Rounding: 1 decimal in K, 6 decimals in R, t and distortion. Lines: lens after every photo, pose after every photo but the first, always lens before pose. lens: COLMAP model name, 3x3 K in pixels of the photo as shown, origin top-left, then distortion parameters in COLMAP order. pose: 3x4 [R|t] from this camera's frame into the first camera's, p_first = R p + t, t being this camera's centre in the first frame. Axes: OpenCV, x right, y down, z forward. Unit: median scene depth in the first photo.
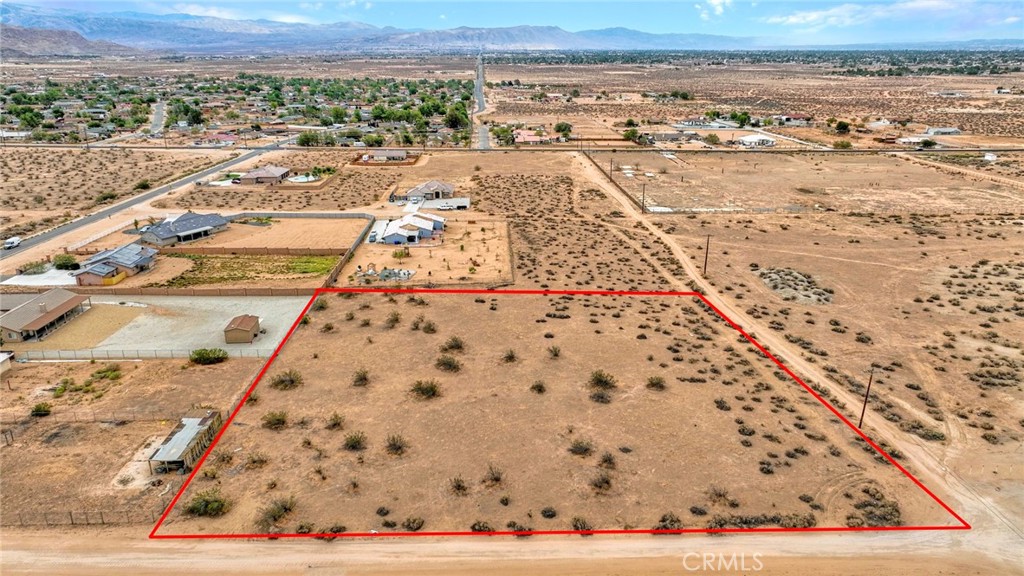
lens RADIAL K [[720.2, 0, 514.3], [0, 720.2, 286.9], [0, 0, 1]] dist [0.001199, 0.016026]
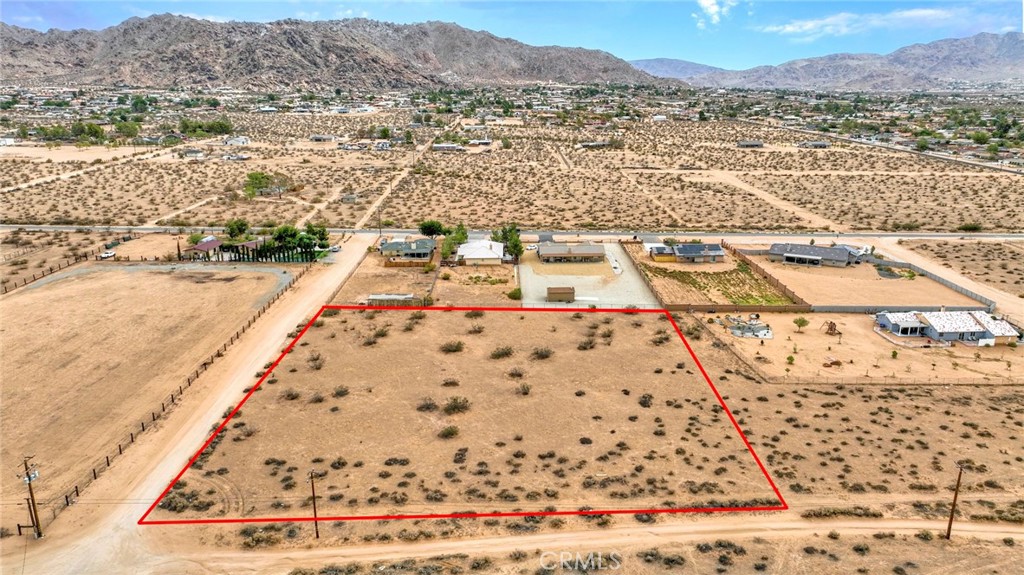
lens RADIAL K [[720.2, 0, 514.3], [0, 720.2, 286.4], [0, 0, 1]] dist [0.001199, 0.016026]
pose [[-0.026591, 0.268356, -0.962953, 0.865798], [-0.307044, 0.914535, 0.263342, -0.265172], [0.951324, 0.302671, 0.058079, 0.772162]]
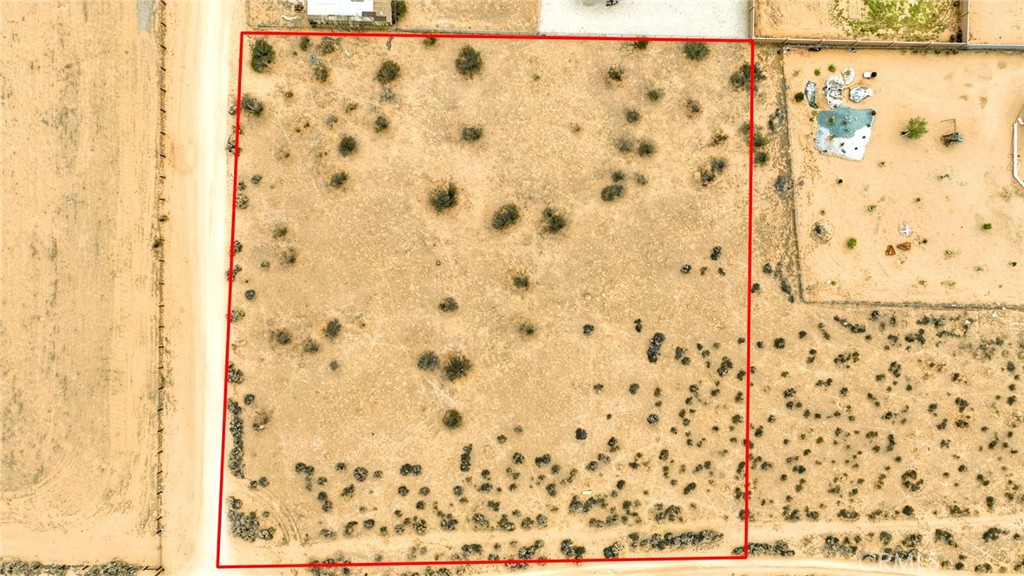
lens RADIAL K [[720.2, 0, 514.3], [0, 720.2, 286.9], [0, 0, 1]] dist [0.001199, 0.016026]
pose [[-0.057817, 0.998274, 0.010336, -0.007628], [-0.311886, -0.027897, 0.949710, -0.694468], [0.948359, 0.051686, 0.312960, 0.598136]]
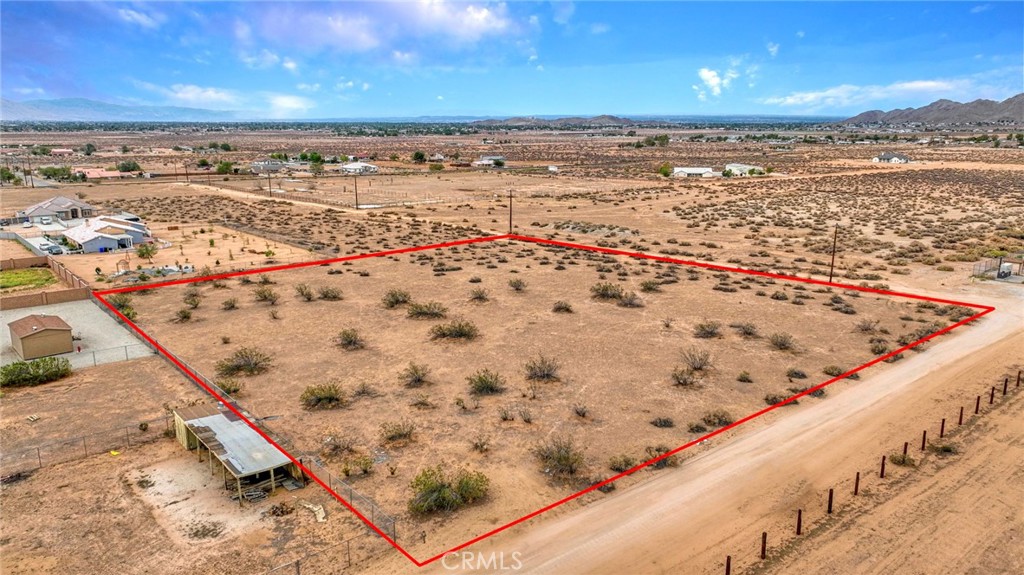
lens RADIAL K [[720.2, 0, 514.3], [0, 720.2, 286.4], [0, 0, 1]] dist [0.001199, 0.016026]
pose [[0.785520, -0.136359, 0.603626, -0.391574], [0.193101, 0.980728, -0.029742, 0.101250], [-0.587937, 0.139923, 0.796713, 0.297391]]
